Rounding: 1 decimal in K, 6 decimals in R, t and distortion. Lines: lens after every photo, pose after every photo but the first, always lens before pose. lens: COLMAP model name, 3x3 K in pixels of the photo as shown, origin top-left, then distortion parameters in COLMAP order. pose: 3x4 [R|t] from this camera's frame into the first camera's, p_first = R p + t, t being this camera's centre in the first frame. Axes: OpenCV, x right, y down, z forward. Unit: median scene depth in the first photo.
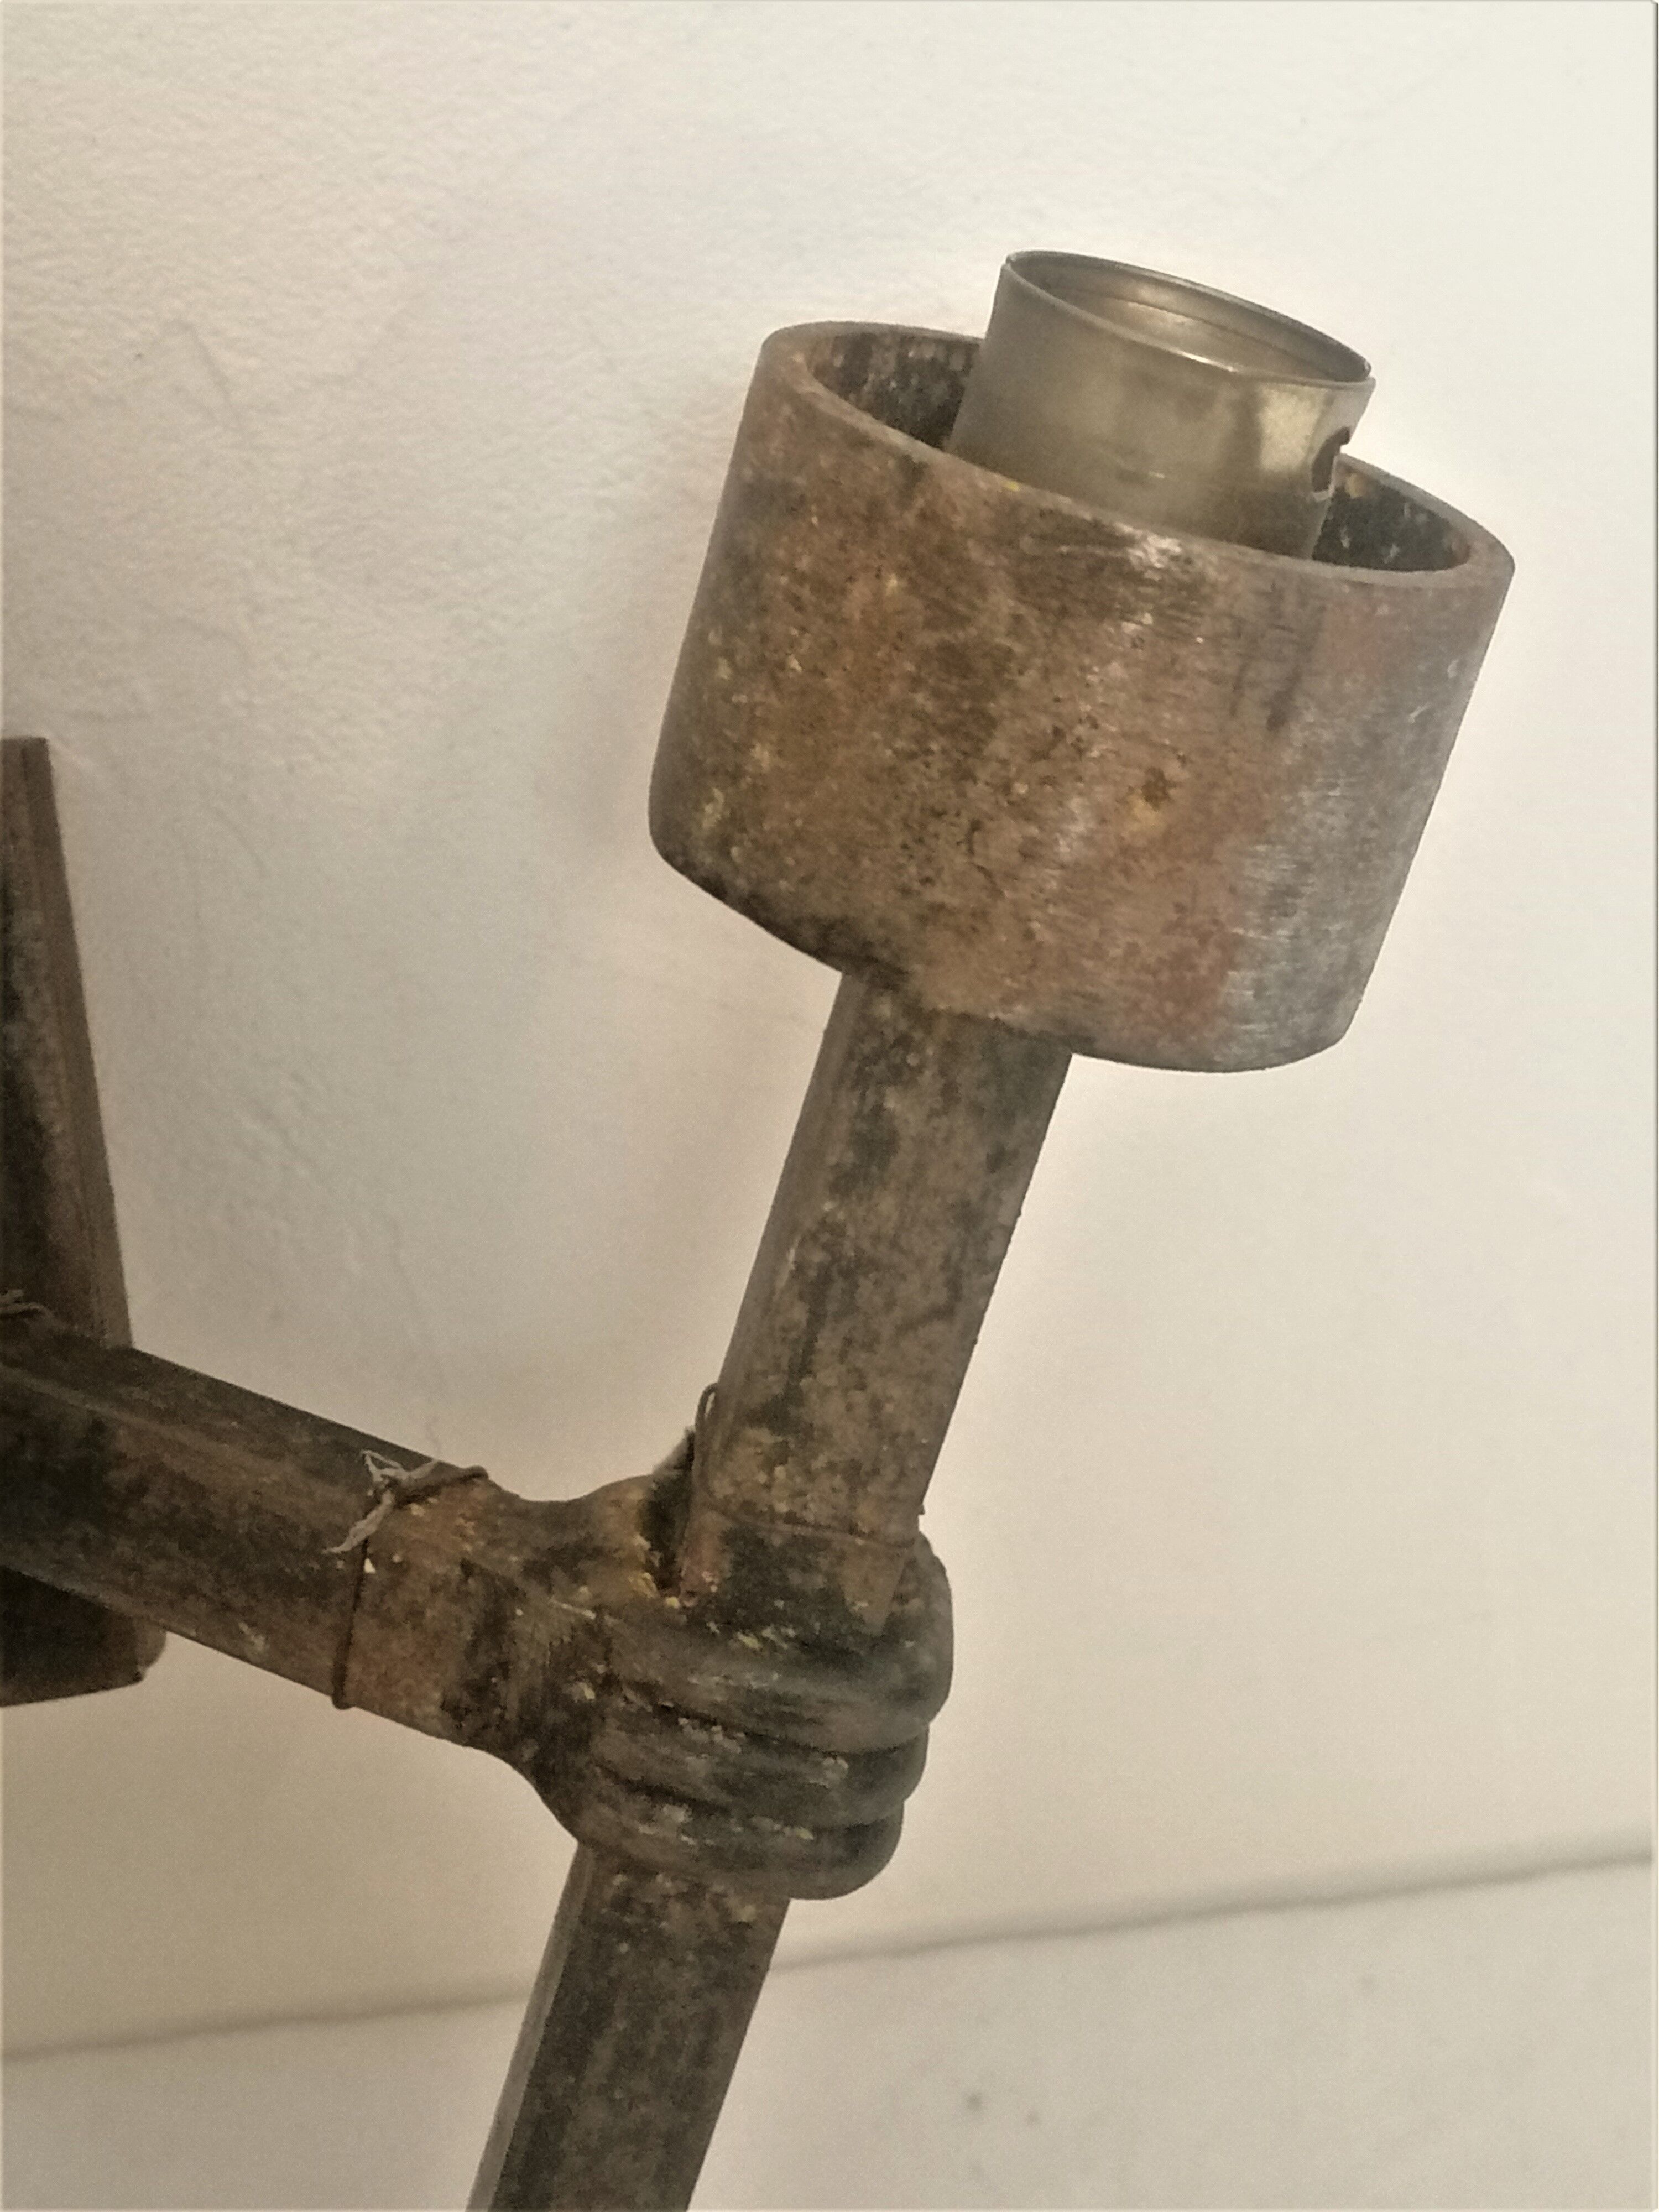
lens RADIAL K [[3749.3, 0, 832.0], [0, 3749.3, 1093.2], [0, 0, 1]] dist [0.072235, 0.000000]
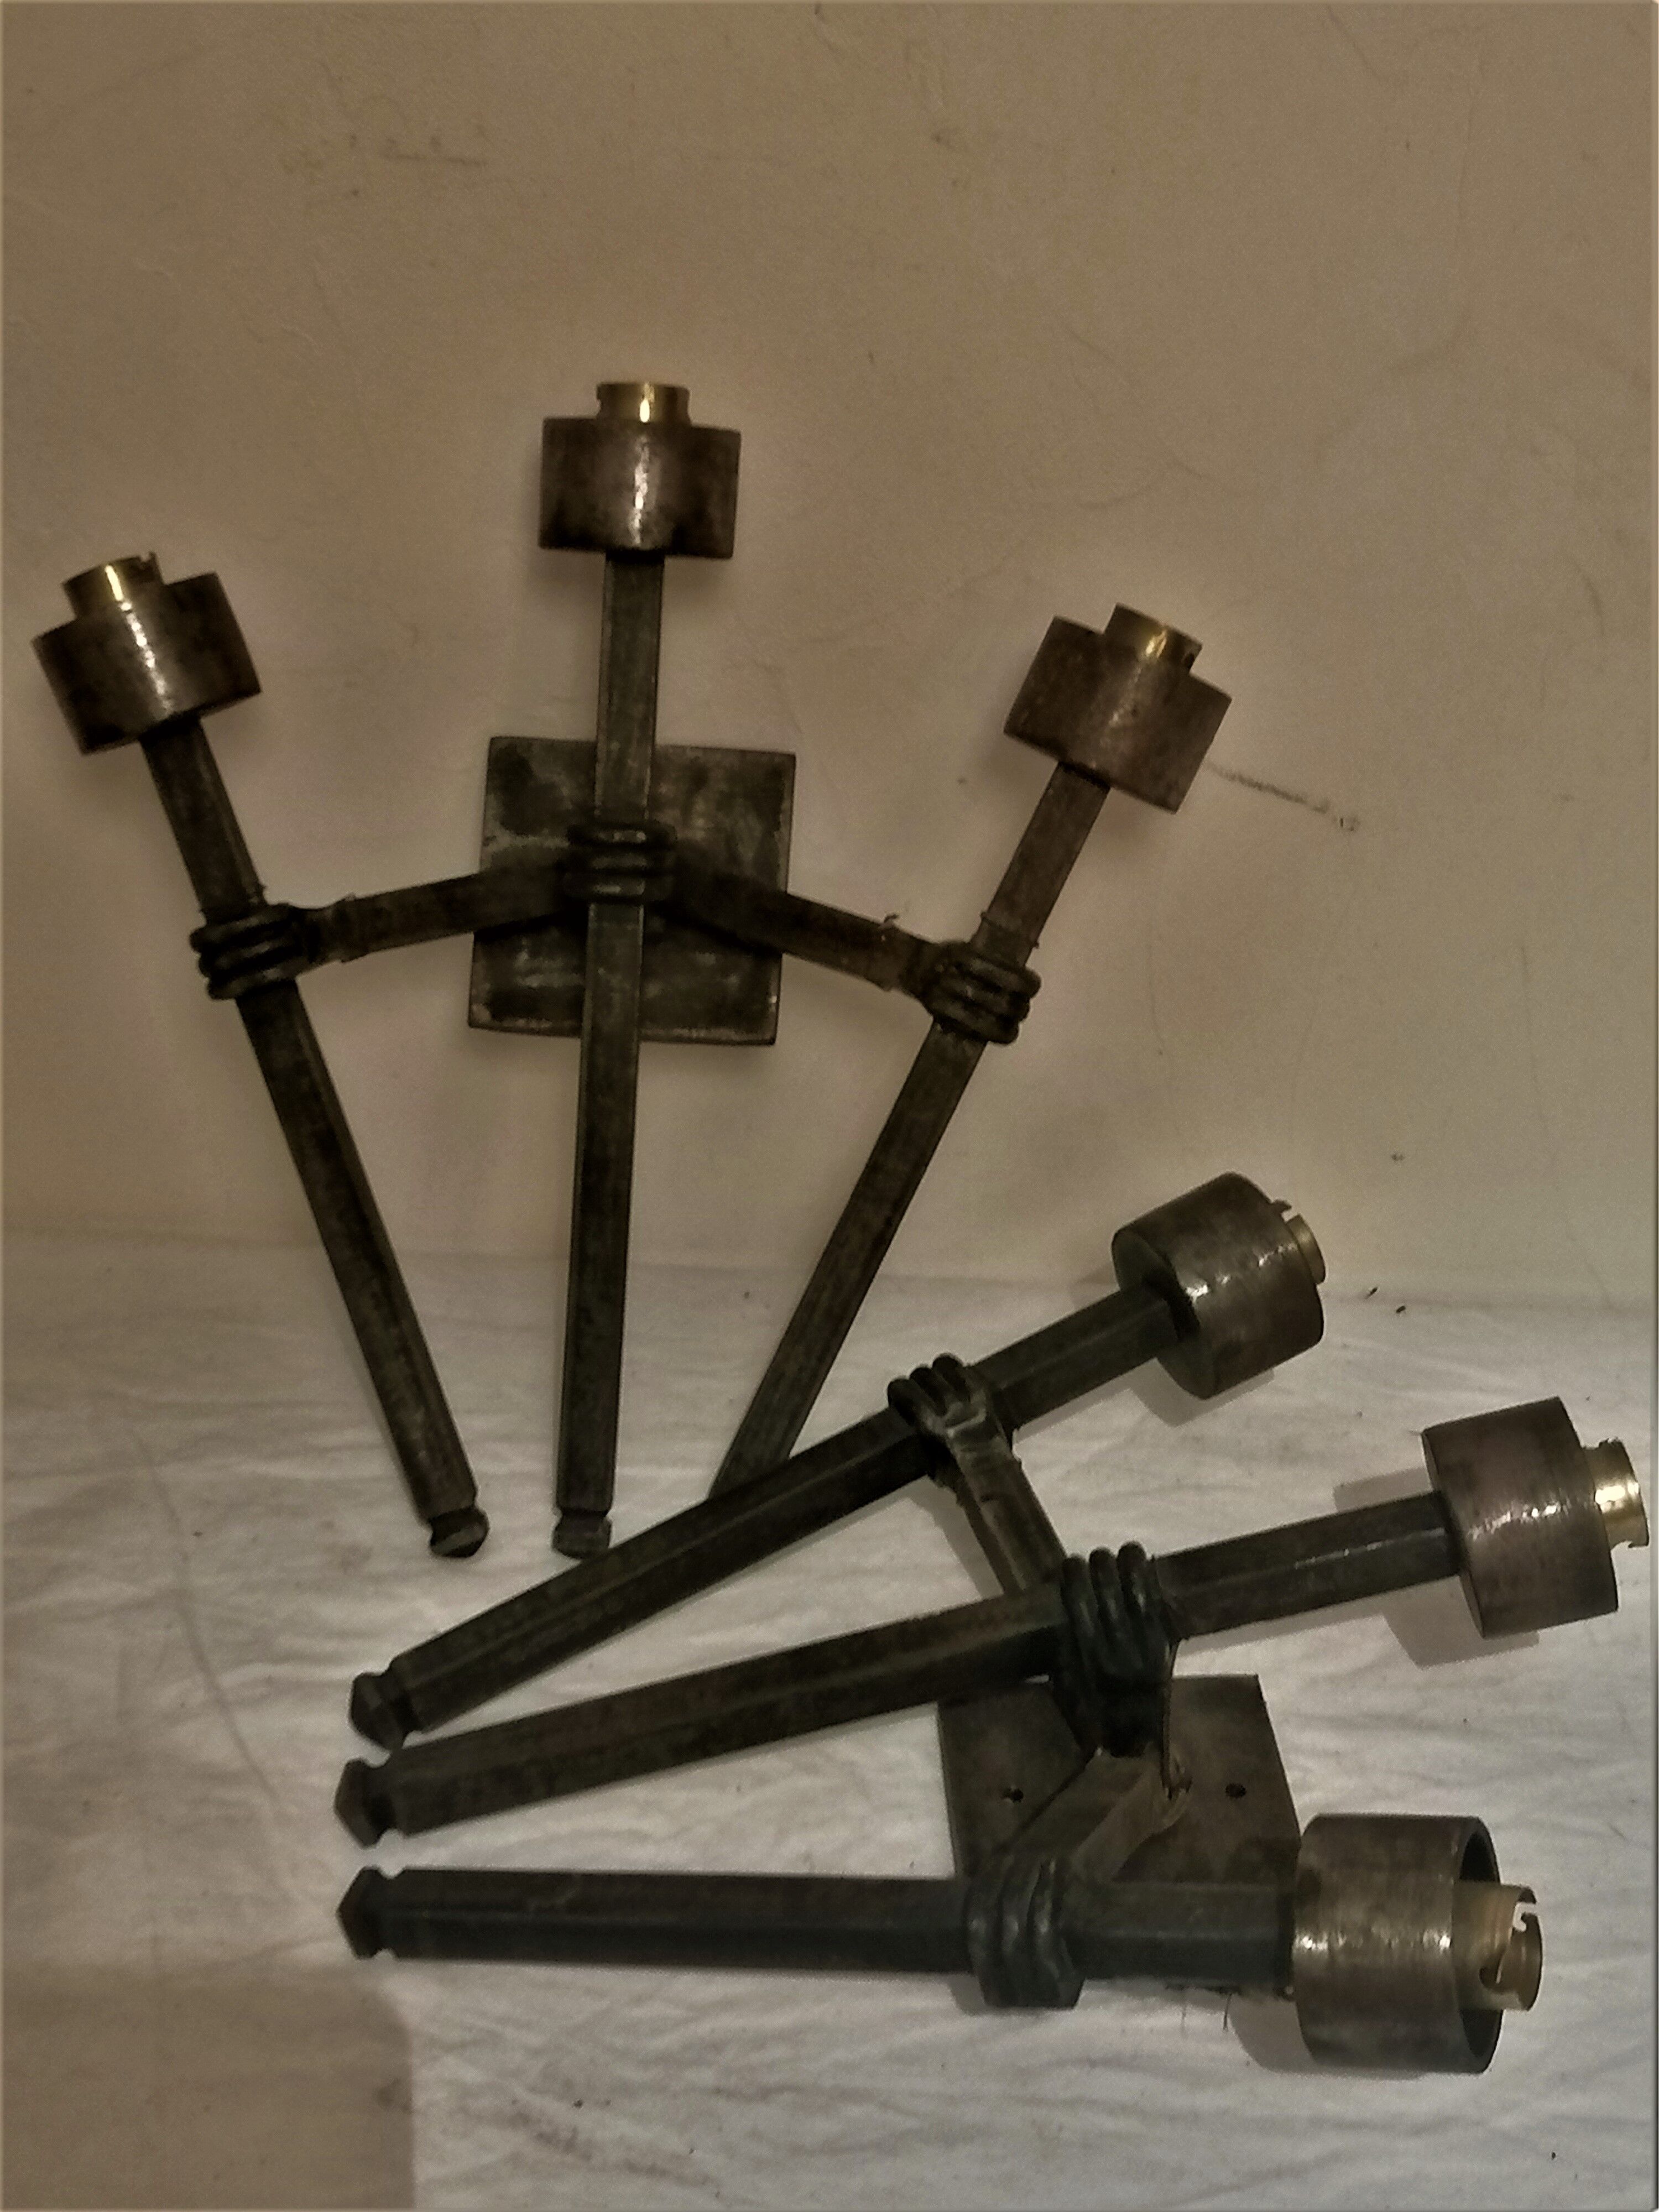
lens RADIAL K [[3749.3, 0, 852.0], [0, 3749.3, 1117.7], [0, 0, 1]] dist [0.072235, 0.000000]
pose [[0.984458, 0.173936, -0.024243, -0.038470], [-0.172983, 0.936583, -0.304776, 1.450310], [-0.030306, 0.304233, 0.952115, -2.461046]]
